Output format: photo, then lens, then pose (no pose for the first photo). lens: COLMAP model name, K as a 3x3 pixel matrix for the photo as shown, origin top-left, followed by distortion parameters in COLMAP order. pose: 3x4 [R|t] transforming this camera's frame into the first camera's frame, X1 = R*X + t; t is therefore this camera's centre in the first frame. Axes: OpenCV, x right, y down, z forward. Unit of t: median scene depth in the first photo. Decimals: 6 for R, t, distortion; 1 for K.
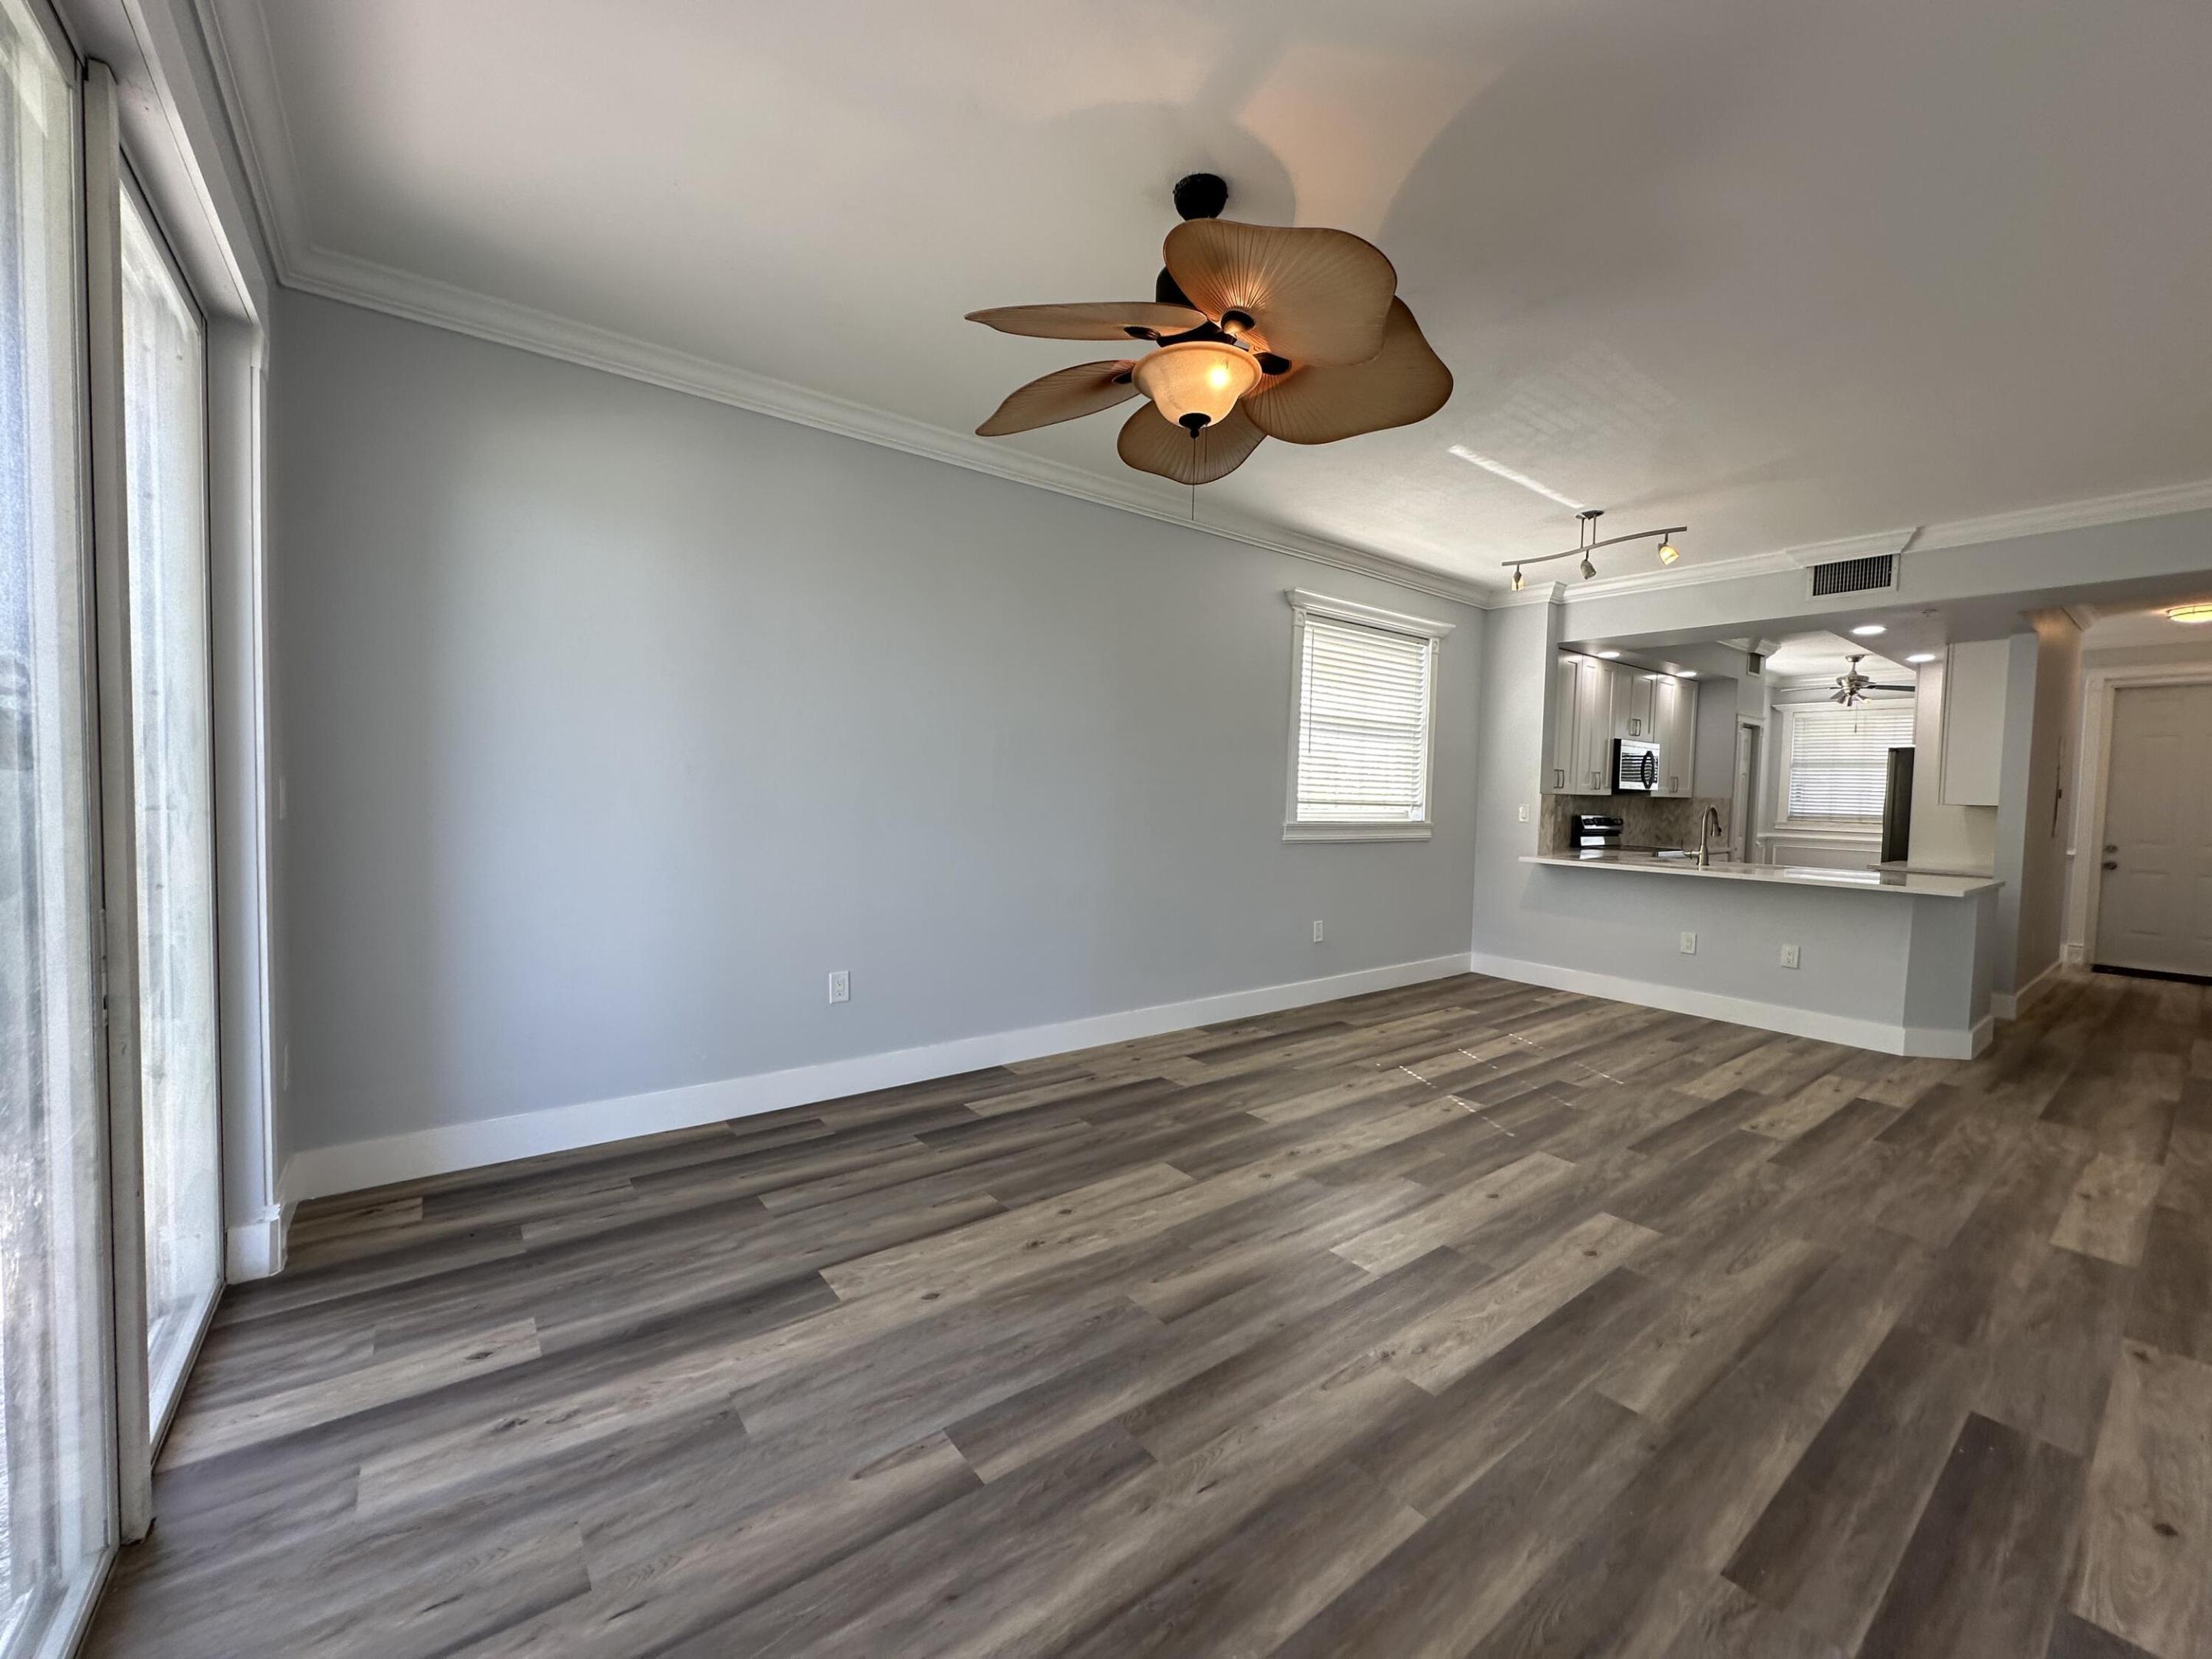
lens RADIAL K [[884.9, 0, 1106.0], [0, 884.9, 829.5], [0, 0, 1]] dist [-0.002459, 0.000168]
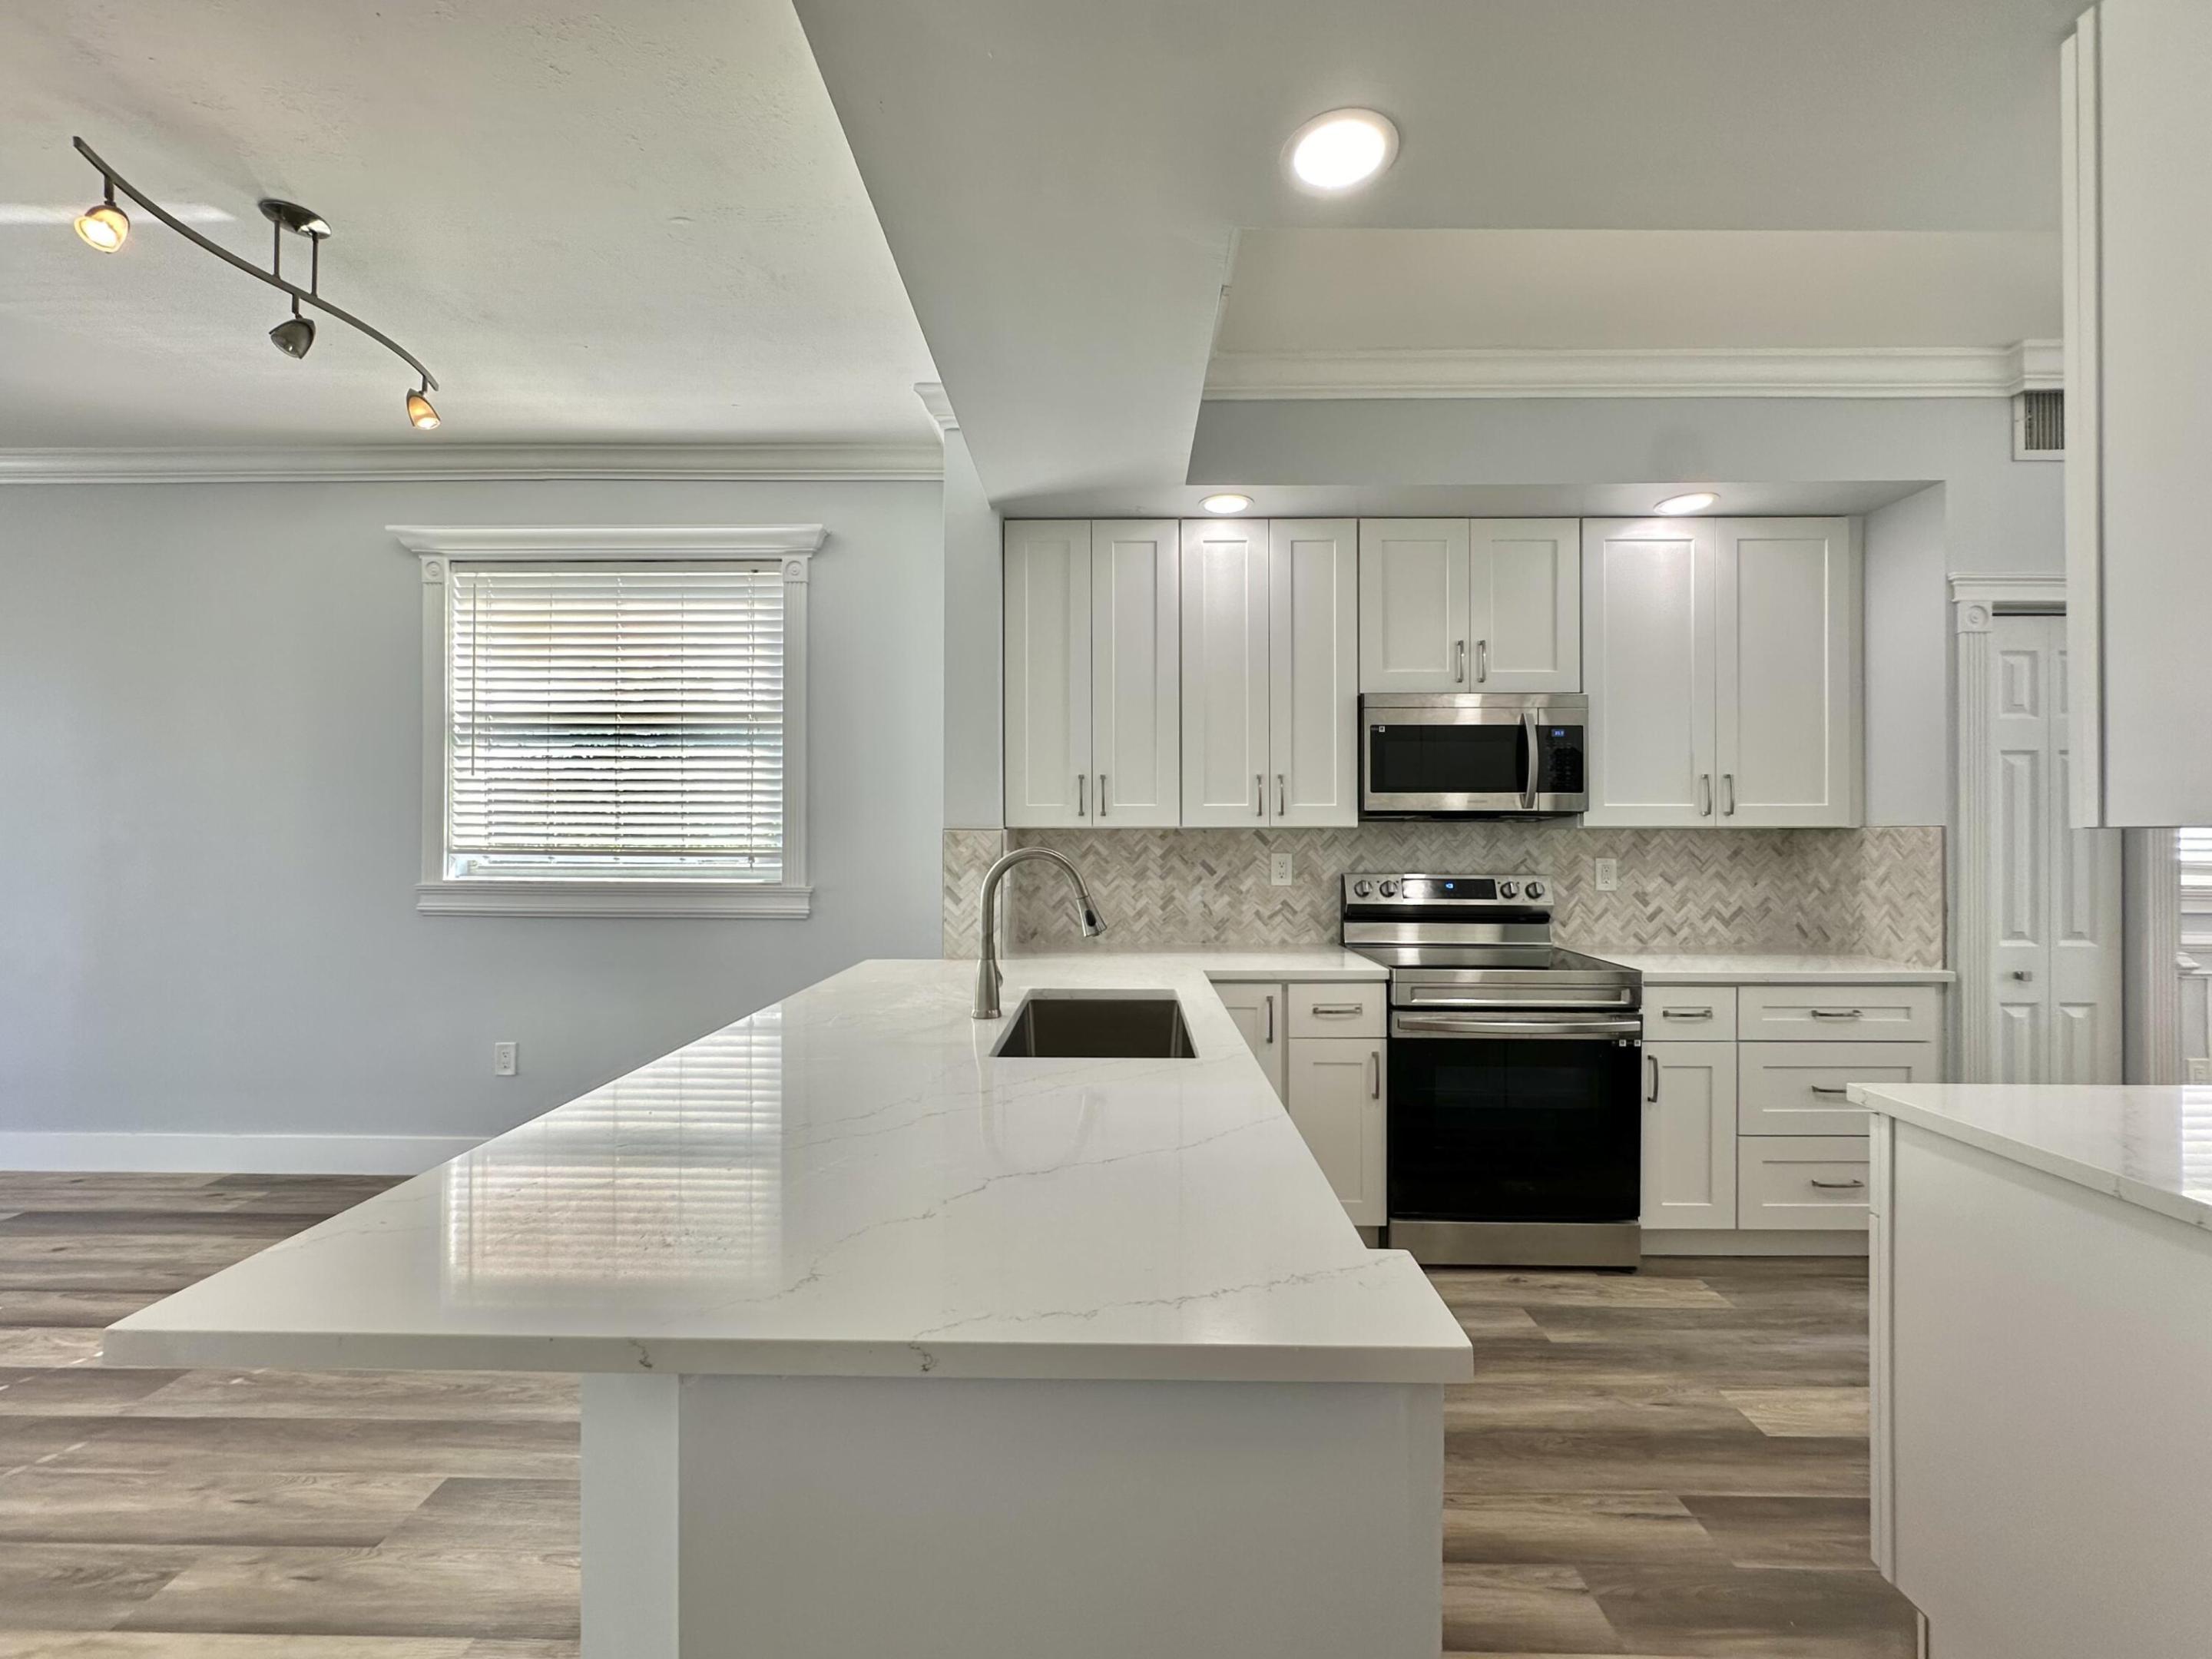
lens RADIAL K [[895.4, 0, 1106.0], [0, 895.4, 829.5], [0, 0, 1]] dist [-0.002659, 0.000248]
pose [[0.784389, -0.025752, -0.619735, 1.556292], [-0.011478, 0.998364, -0.056013, -0.024179], [0.620164, 0.051049, 0.782810, 1.232209]]
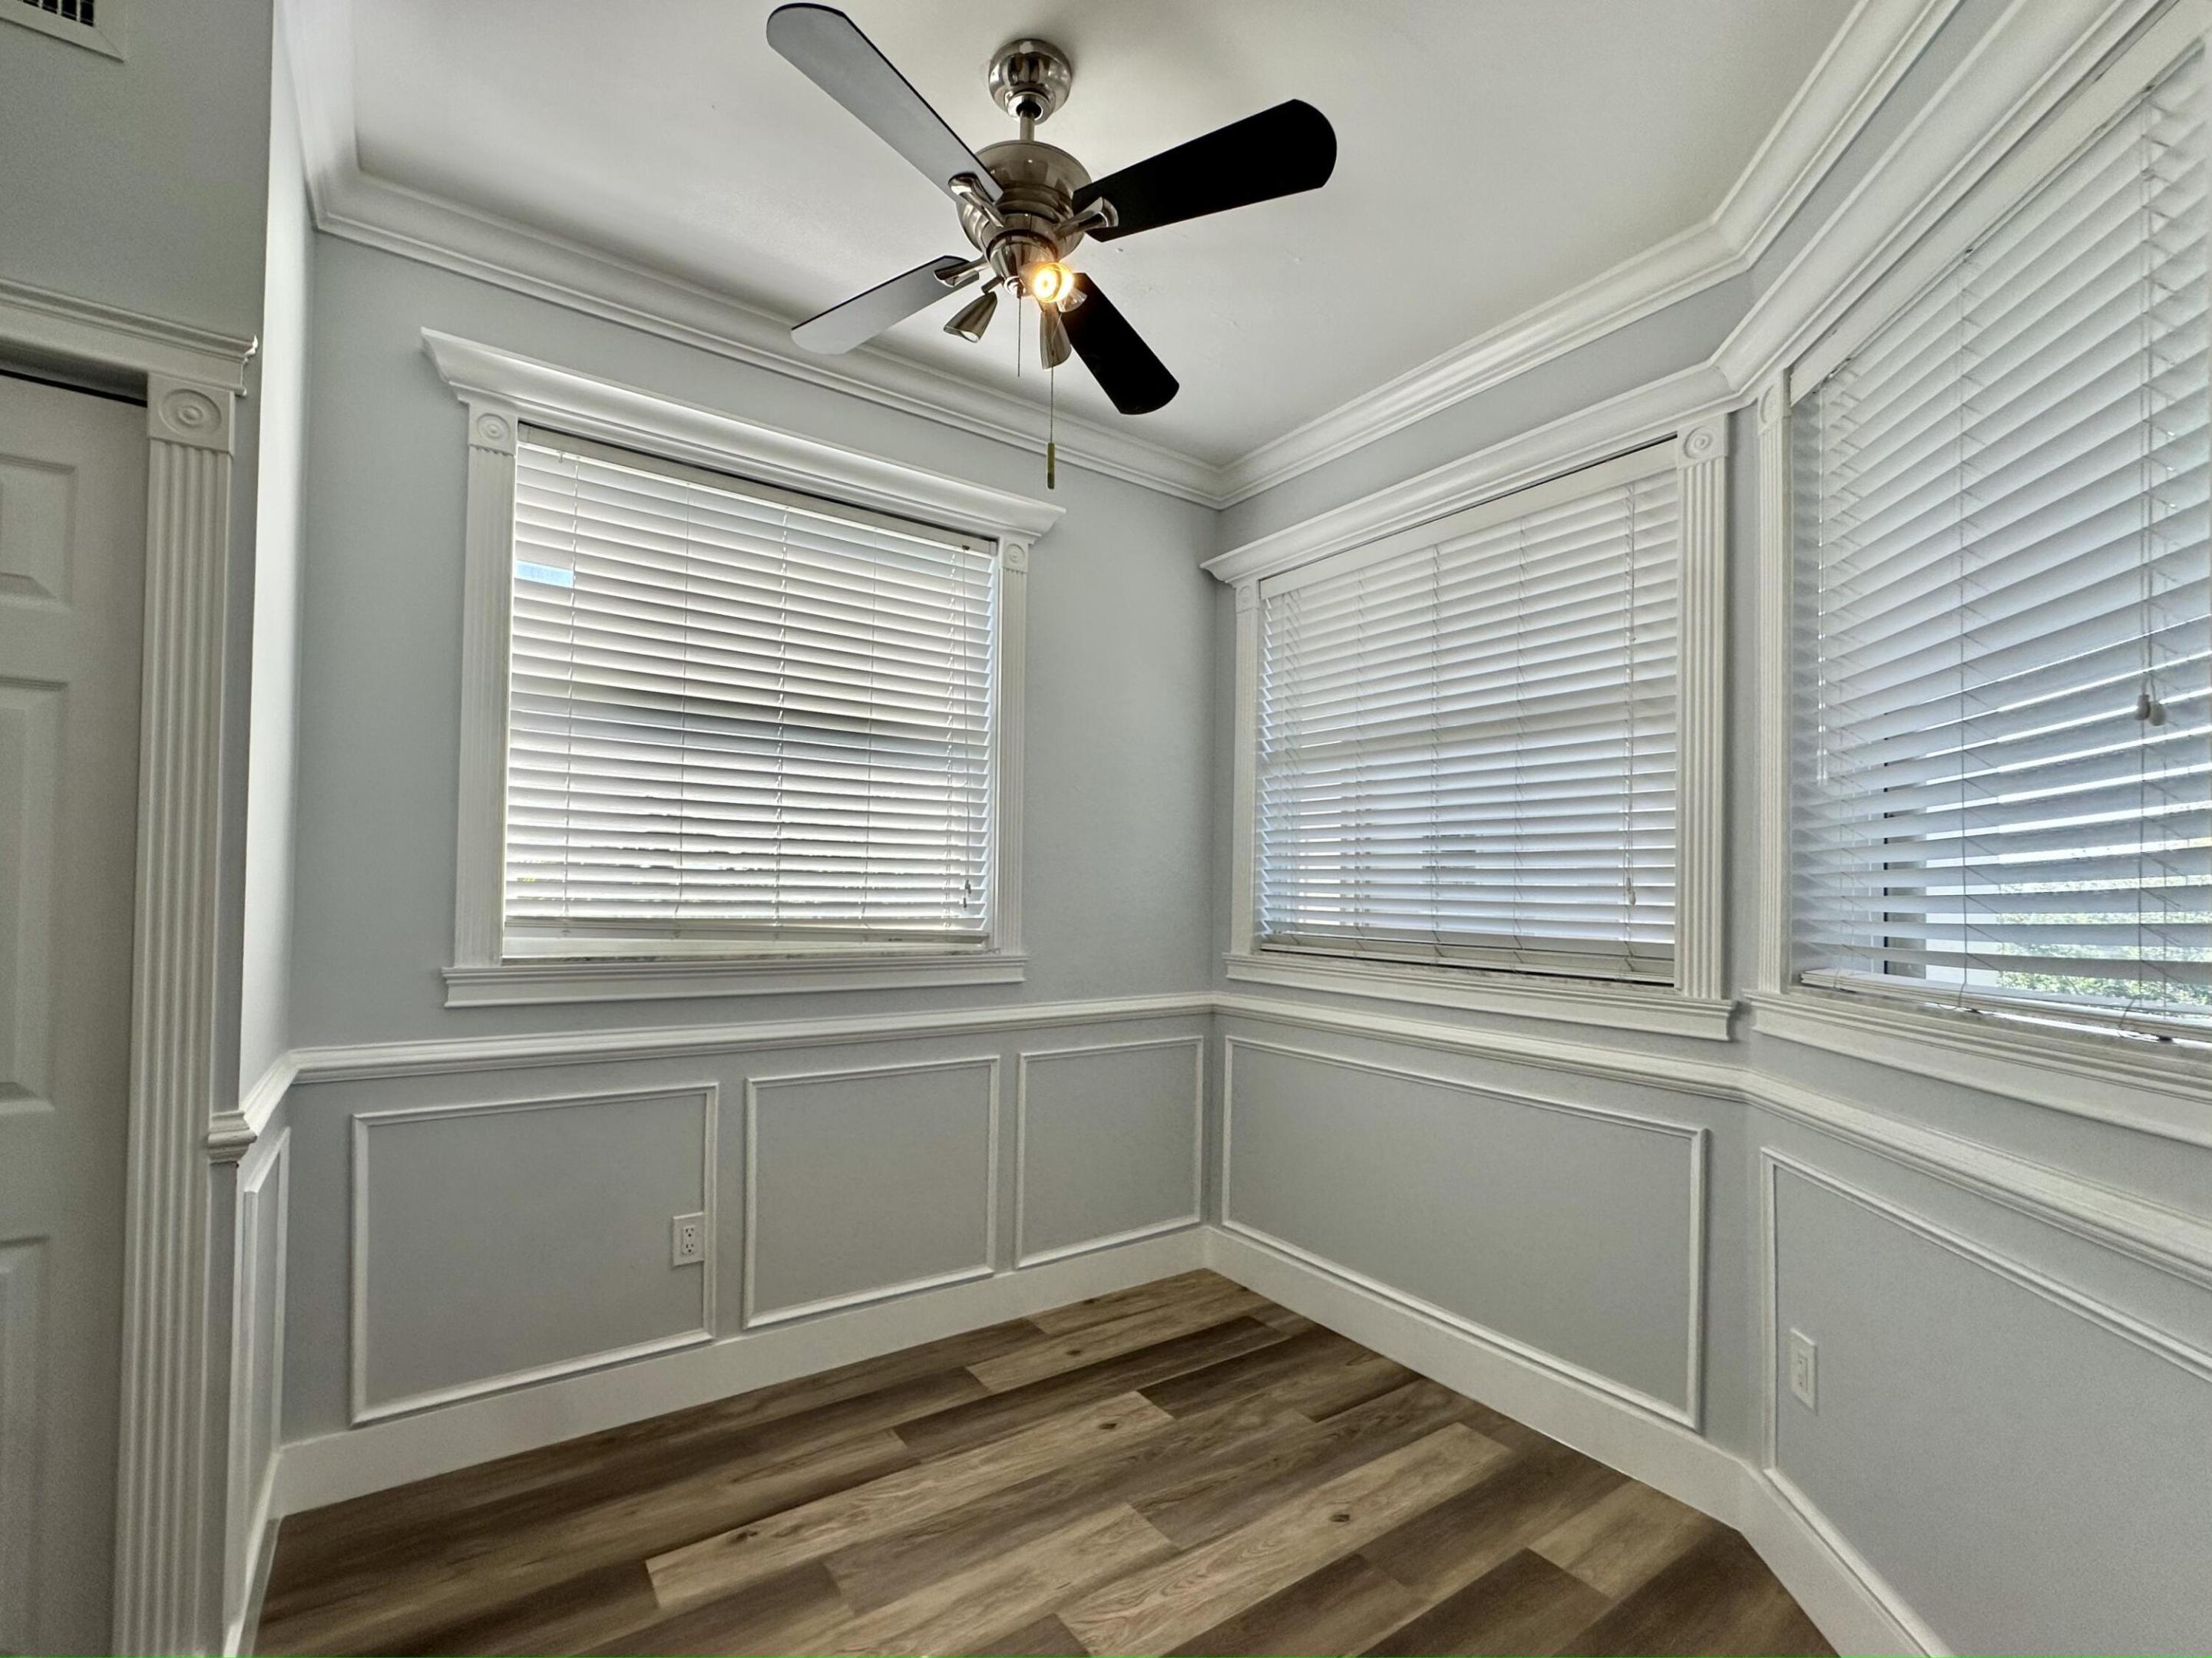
lens RADIAL K [[946.2, 0, 1030.9], [0, 946.2, 878.8], [0, 0, 1]] dist [-0.004363, 0.000198]
pose [[0.995993, -0.005976, -0.089236, 2.197587], [0.000751, 0.998288, -0.058479, -0.047326], [0.089433, 0.058177, 0.994292, 2.071450]]
